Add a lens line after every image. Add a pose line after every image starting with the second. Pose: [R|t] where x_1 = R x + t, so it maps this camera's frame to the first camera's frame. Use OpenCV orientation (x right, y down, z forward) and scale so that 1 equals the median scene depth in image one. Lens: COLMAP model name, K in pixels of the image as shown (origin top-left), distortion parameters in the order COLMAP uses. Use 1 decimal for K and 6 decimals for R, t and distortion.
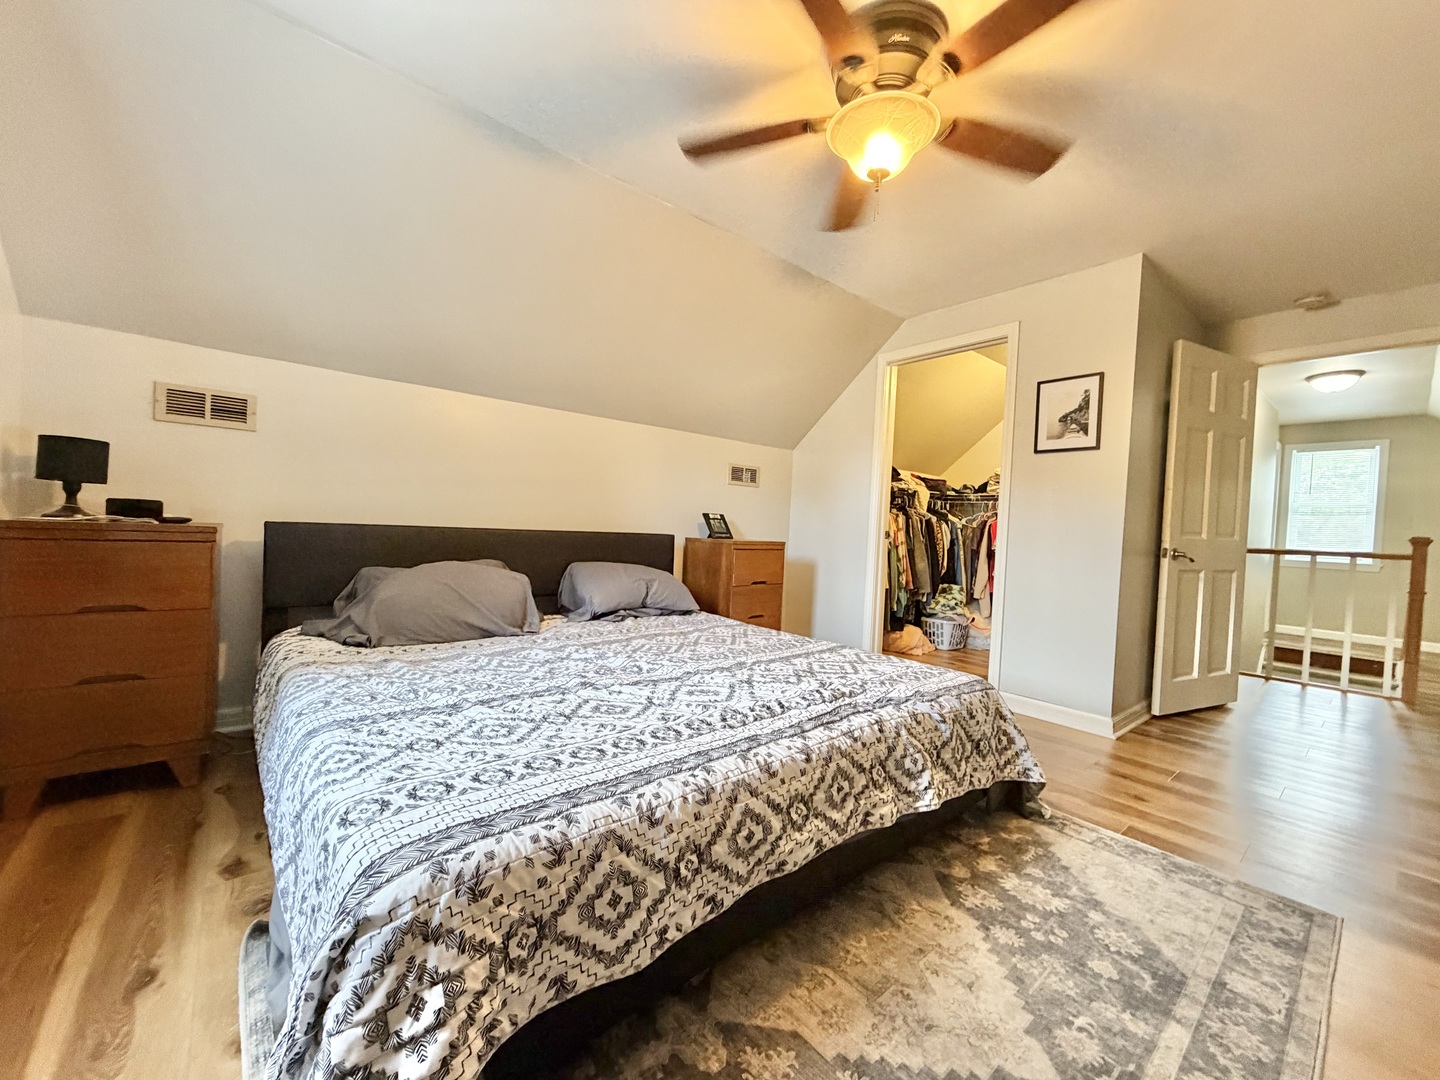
lens RADIAL K [[570.6, 0, 715.6], [0, 570.6, 538.5], [0, 0, 1]] dist [-0.004021, 0.000110]
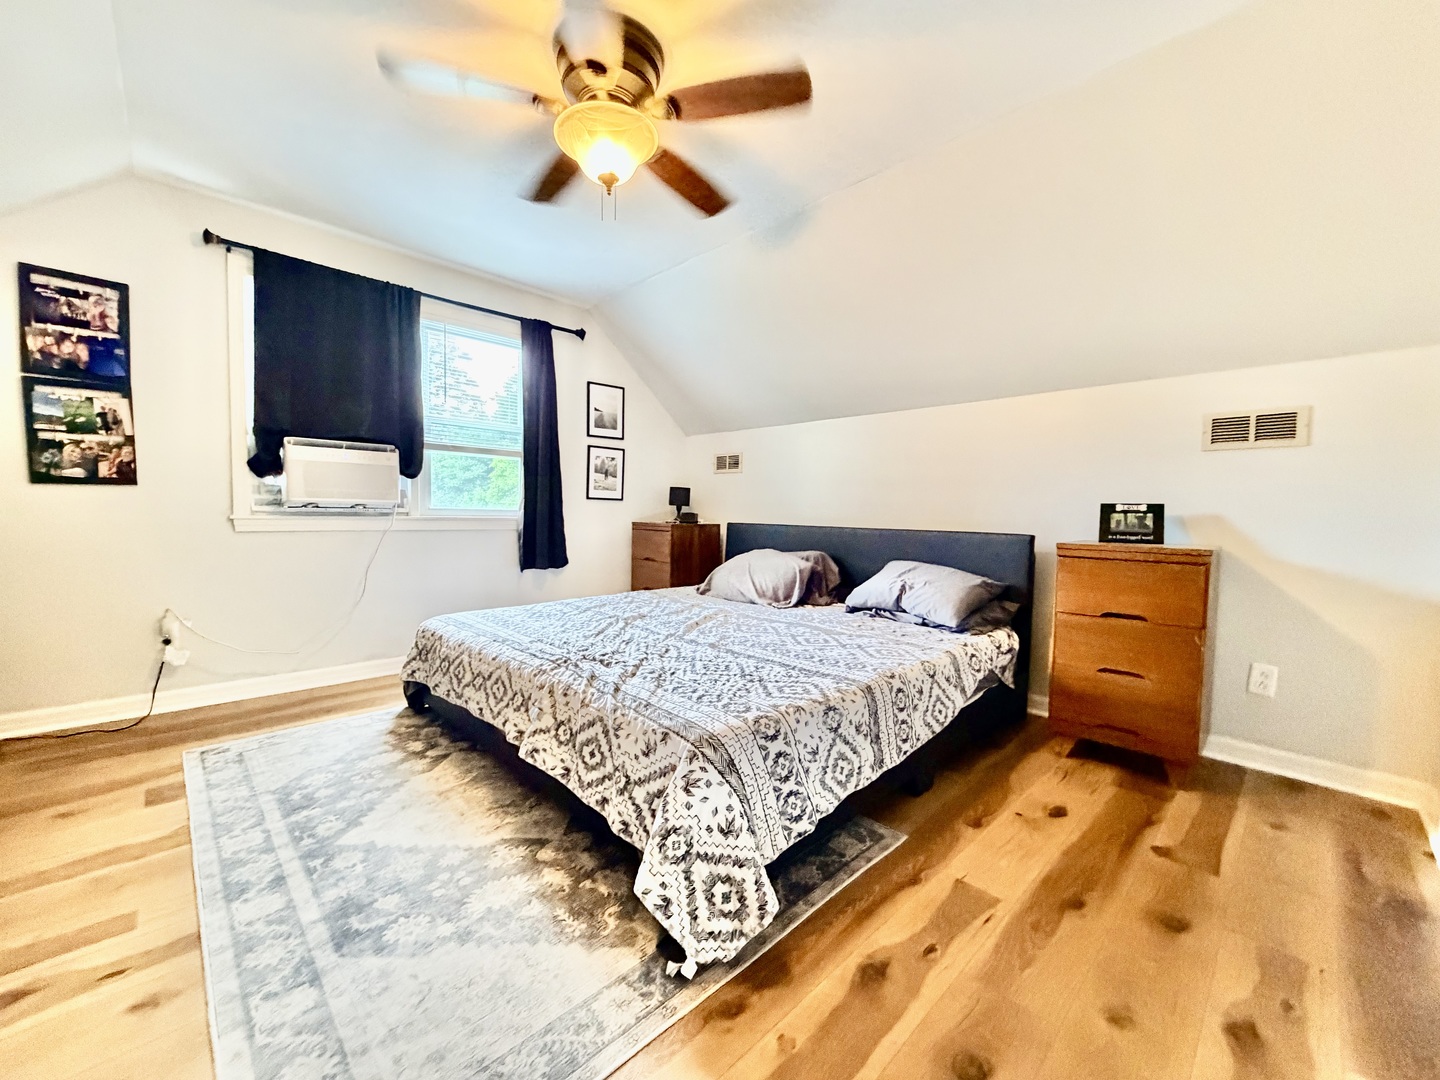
lens RADIAL K [[575.8, 0, 720.0], [0, 575.8, 540.0], [0, 0, 1]] dist [-0.019754, -0.000269]
pose [[0.075486, 0.002422, -0.997144, 1.483132], [-0.041727, 0.999129, -0.000732, 0.040779], [0.996273, 0.041663, 0.075522, 1.251658]]
